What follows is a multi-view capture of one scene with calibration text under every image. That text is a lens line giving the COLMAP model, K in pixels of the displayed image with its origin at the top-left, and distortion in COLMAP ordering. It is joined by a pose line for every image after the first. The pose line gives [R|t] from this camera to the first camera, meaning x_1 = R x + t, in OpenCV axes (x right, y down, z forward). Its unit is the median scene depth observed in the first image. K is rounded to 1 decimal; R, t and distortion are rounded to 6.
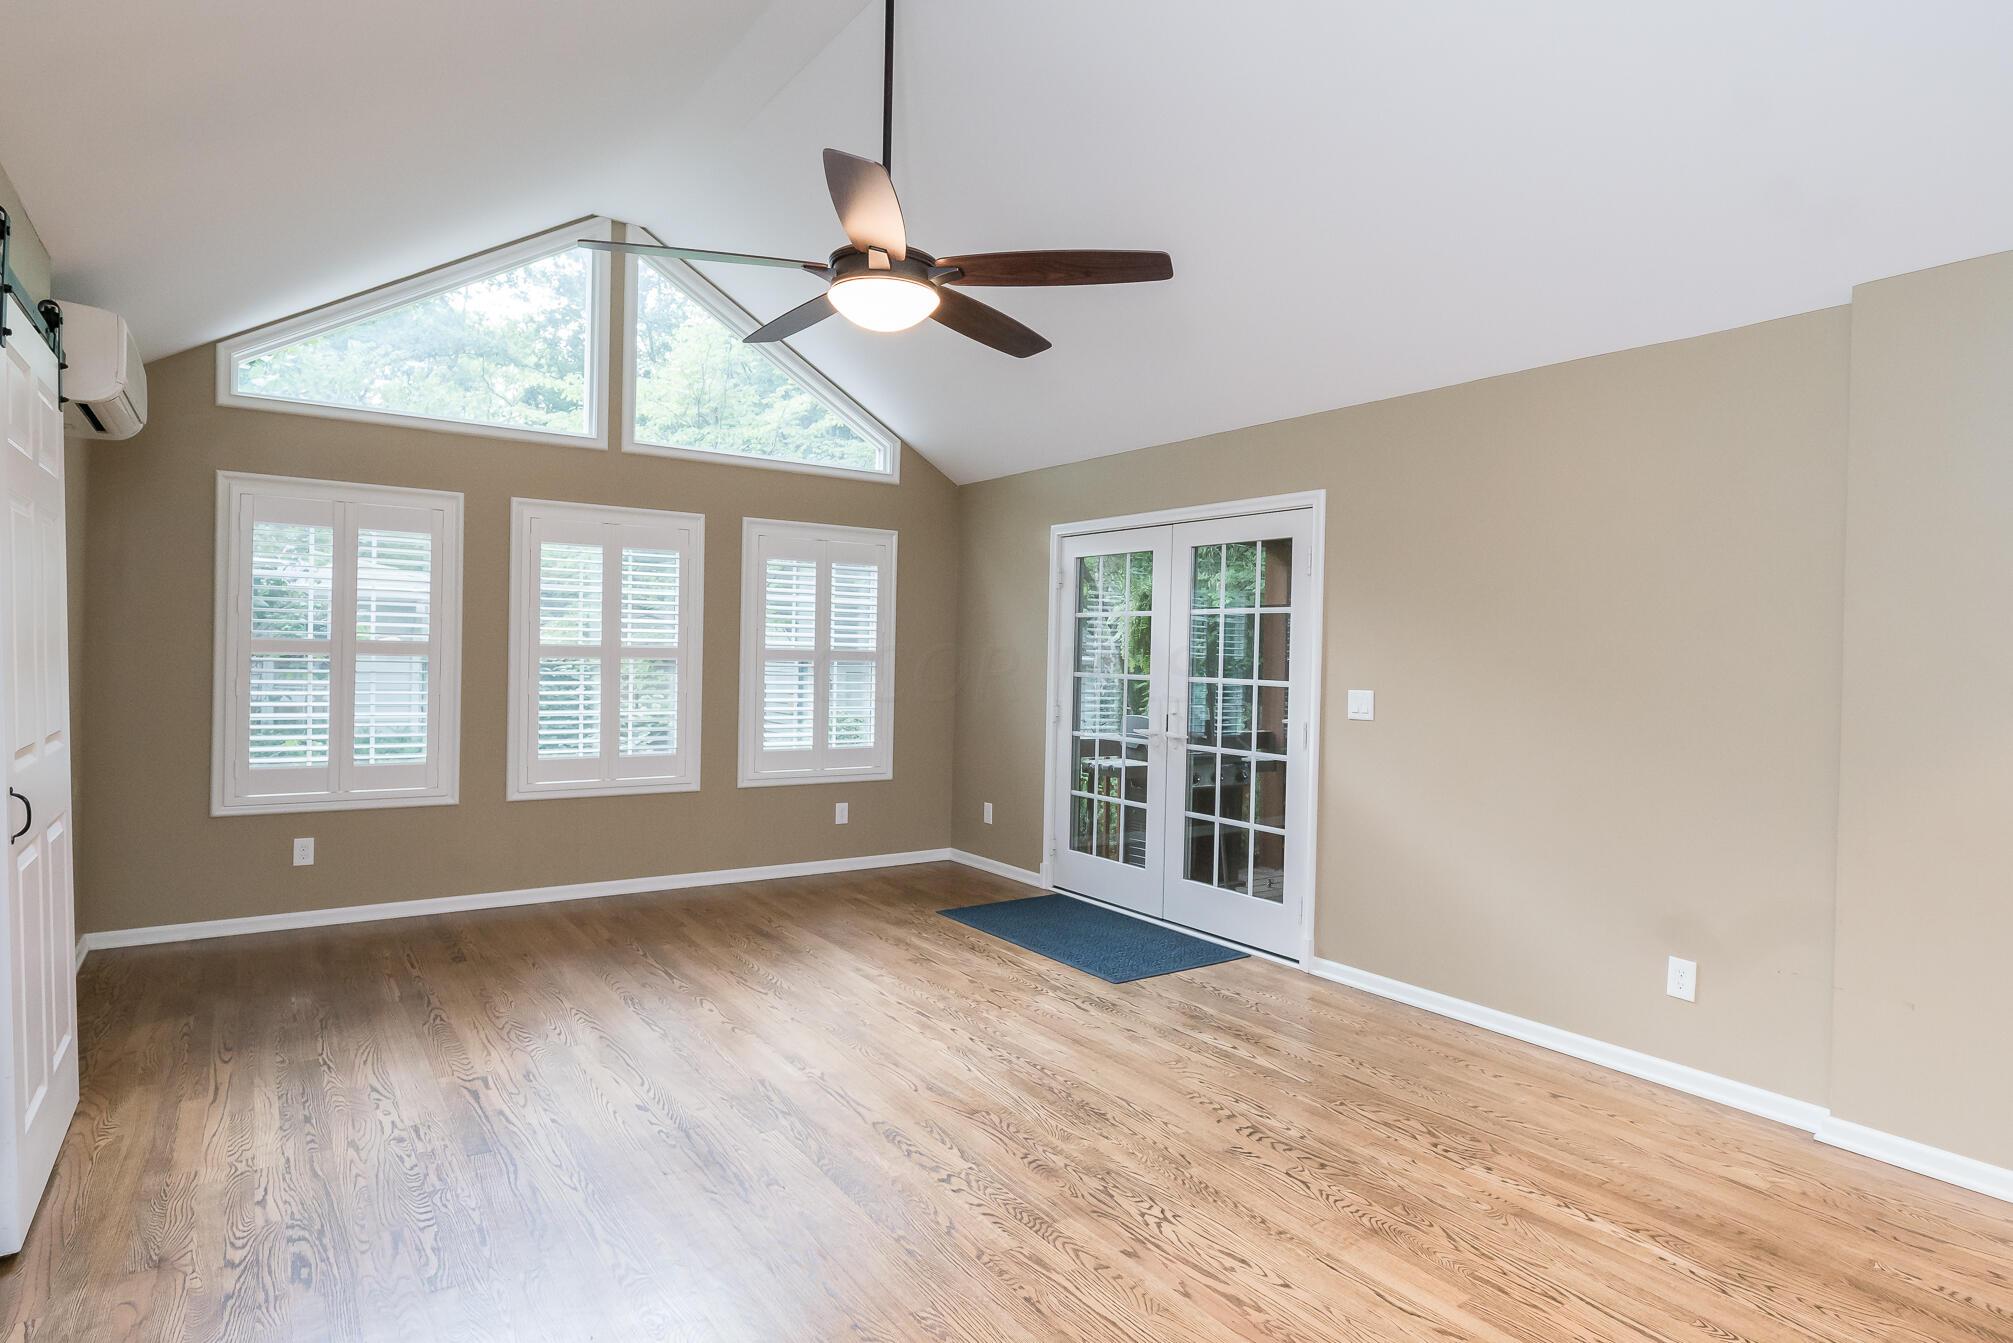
lens RADIAL K [[1100.6, 0, 997.5], [0, 1100.6, 666.5], [0, 0, 1]] dist [-0.003516, -0.001536]
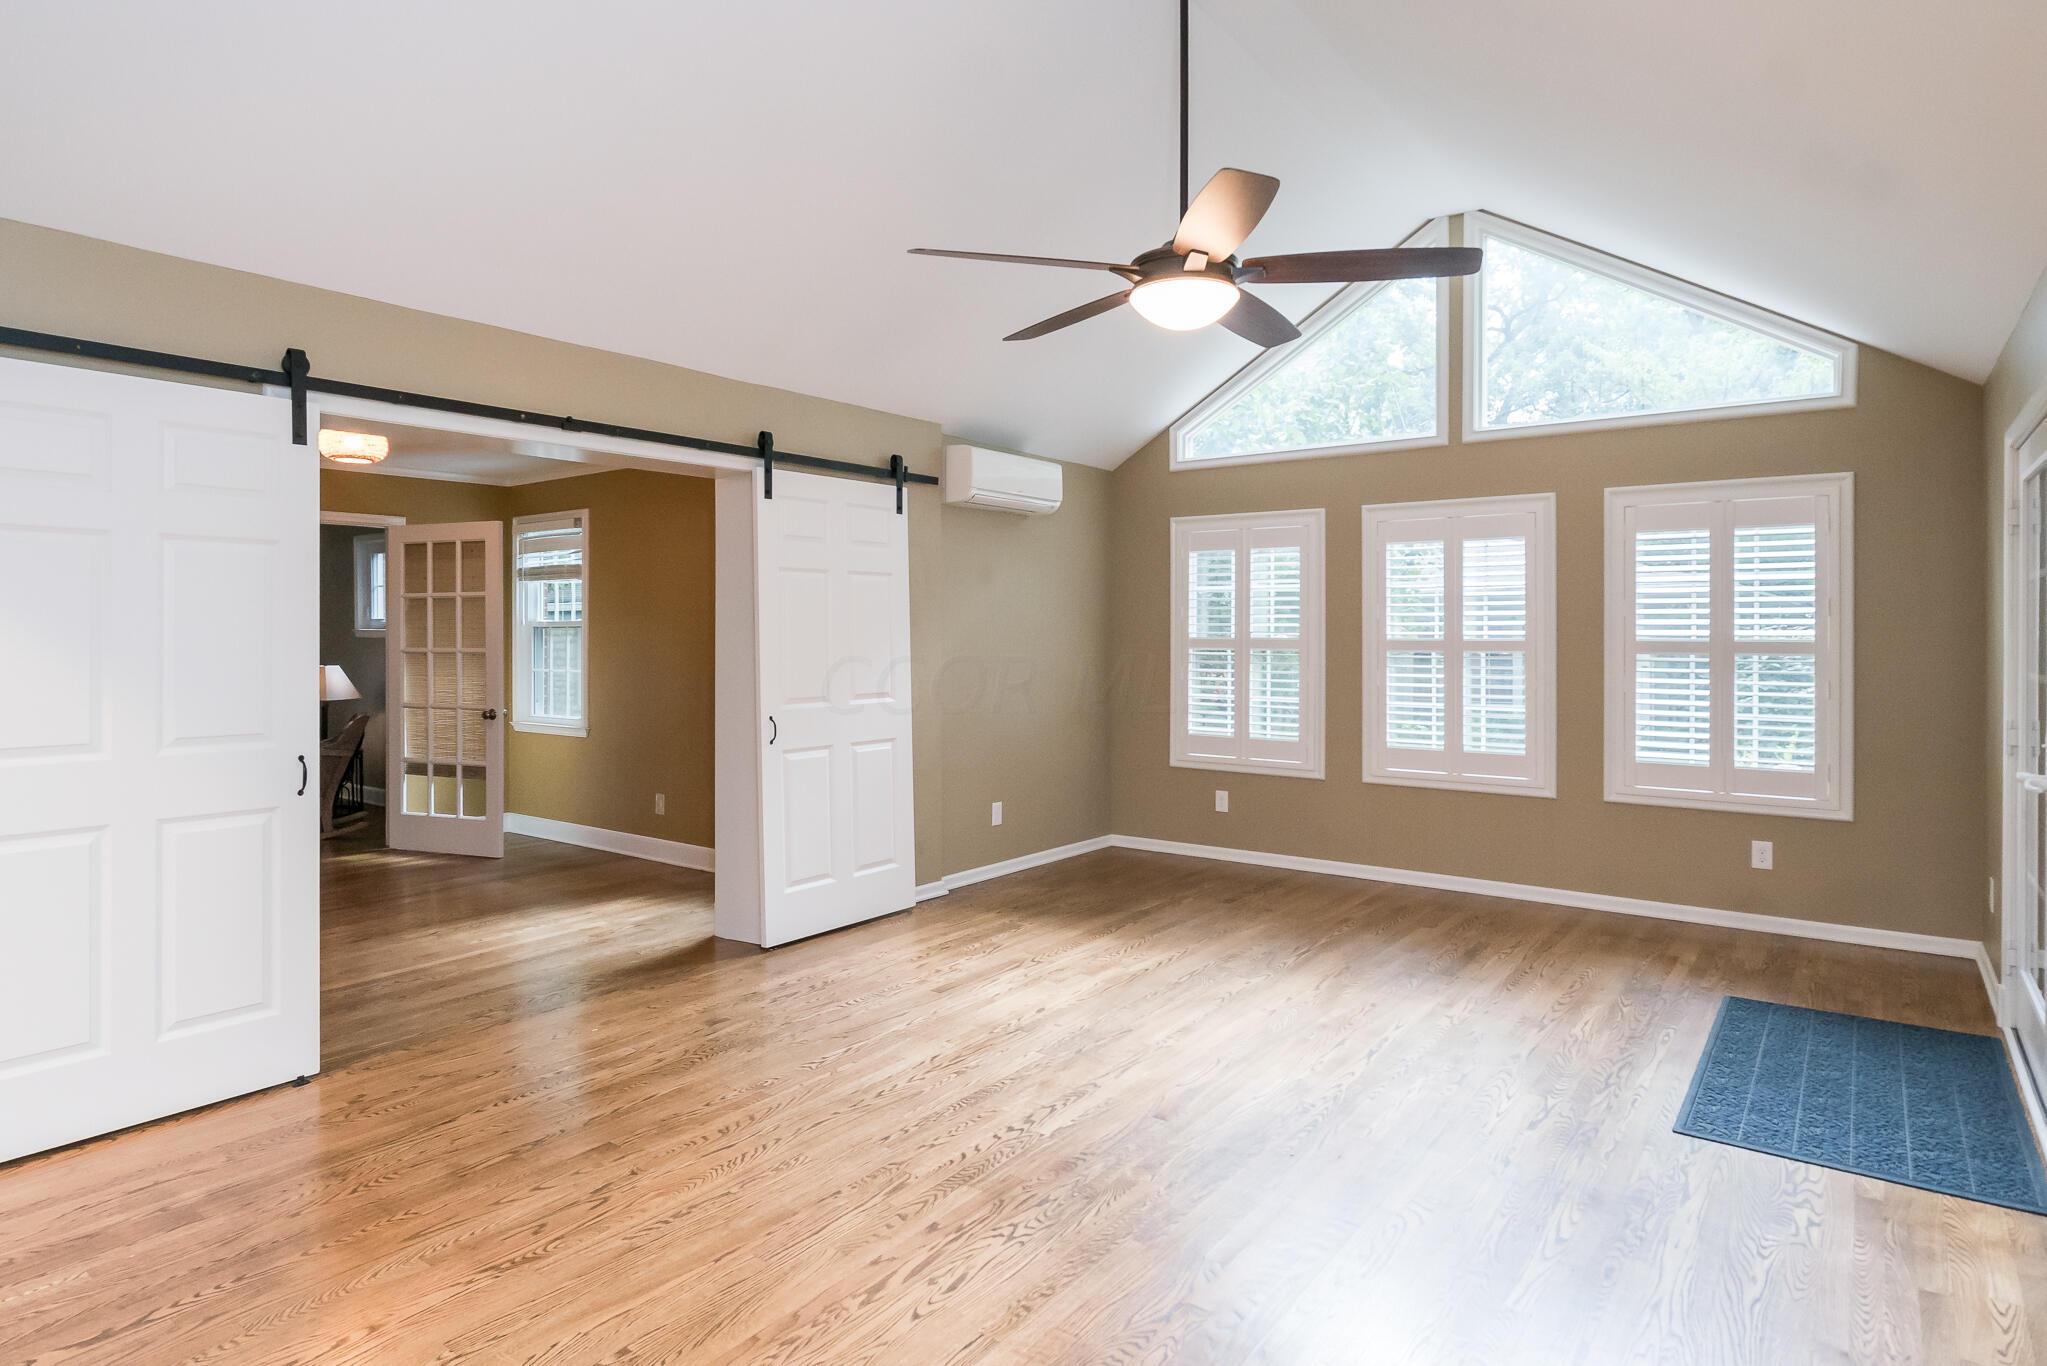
lens RADIAL K [[1119.2, 0, 1037.2], [0, 1119.2, 624.8], [0, 0, 1]] dist [-0.003516, -0.001536]
pose [[0.336180, -0.027892, -0.941384, 0.522845], [-0.007622, 0.999448, -0.032334, 0.004255], [0.941767, 0.018045, 0.335782, 0.335183]]
